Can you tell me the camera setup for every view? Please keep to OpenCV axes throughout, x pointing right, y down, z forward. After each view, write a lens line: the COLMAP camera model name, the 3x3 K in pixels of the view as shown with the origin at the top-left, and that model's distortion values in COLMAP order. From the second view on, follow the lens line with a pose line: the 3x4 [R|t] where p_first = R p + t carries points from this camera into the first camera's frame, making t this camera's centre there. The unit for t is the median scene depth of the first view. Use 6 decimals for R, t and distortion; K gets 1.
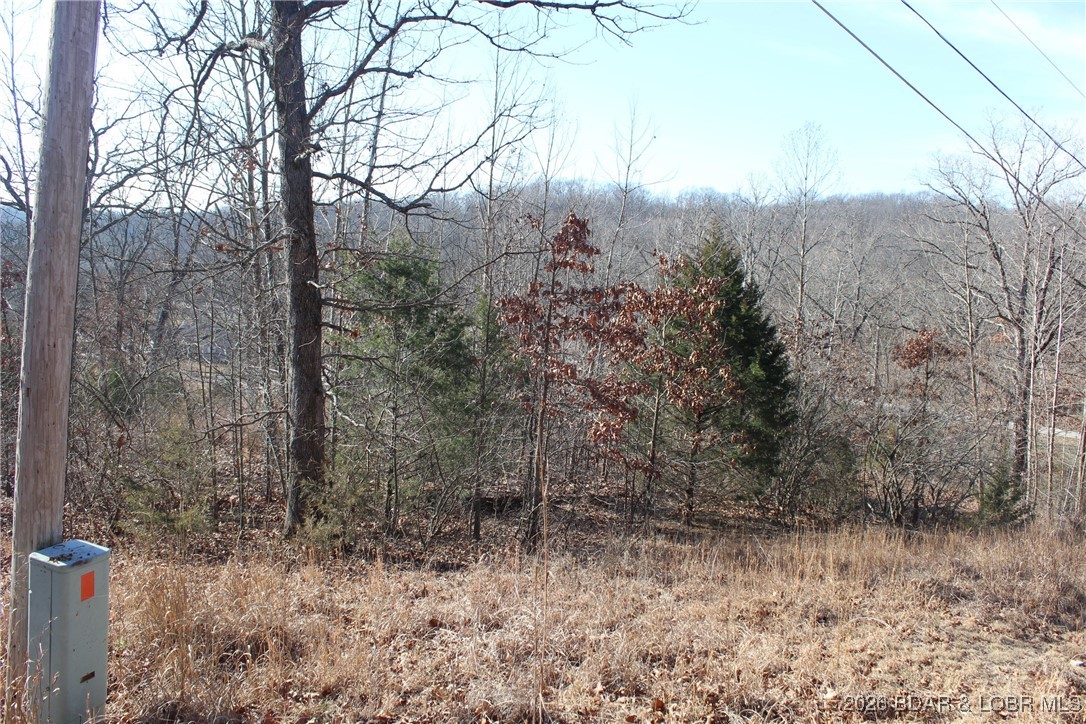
lens RADIAL K [[898.9, 0, 541.6], [0, 898.9, 355.2], [0, 0, 1]] dist [-0.167799, 0.150184]
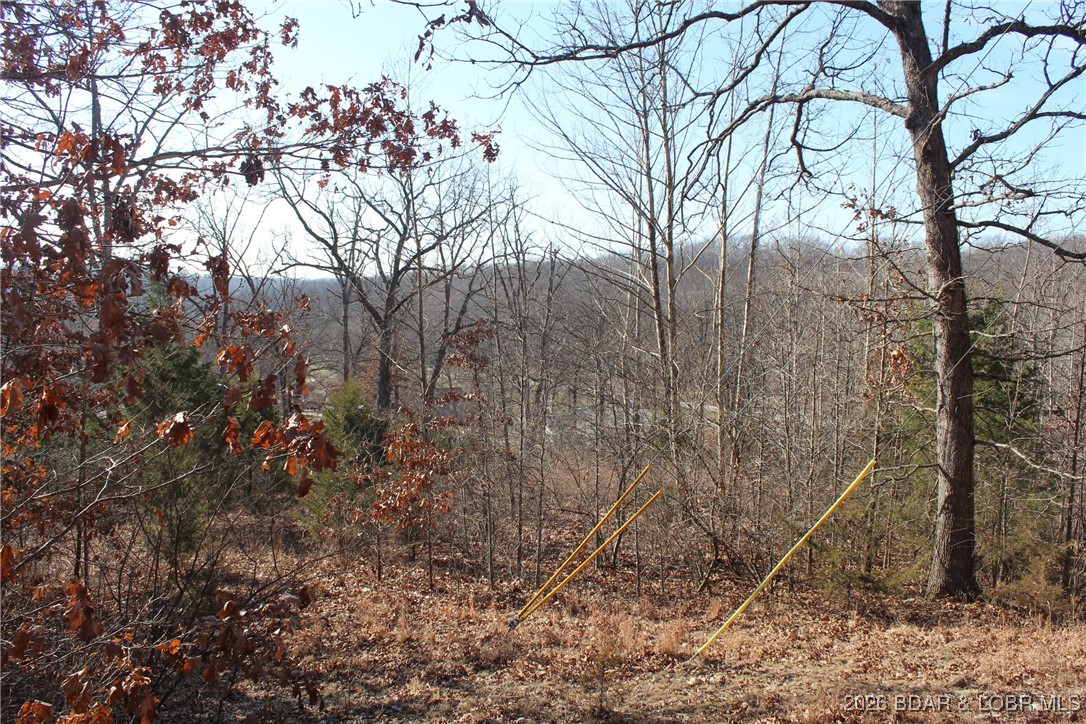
lens RADIAL K [[898.9, 0, 541.6], [0, 898.9, 355.2], [0, 0, 1]] dist [-0.167799, 0.150184]
pose [[0.984083, -0.017086, -0.176888, -0.549333], [0.005415, 0.997788, -0.066250, 0.003312], [0.177629, 0.064238, 0.981999, -0.019410]]
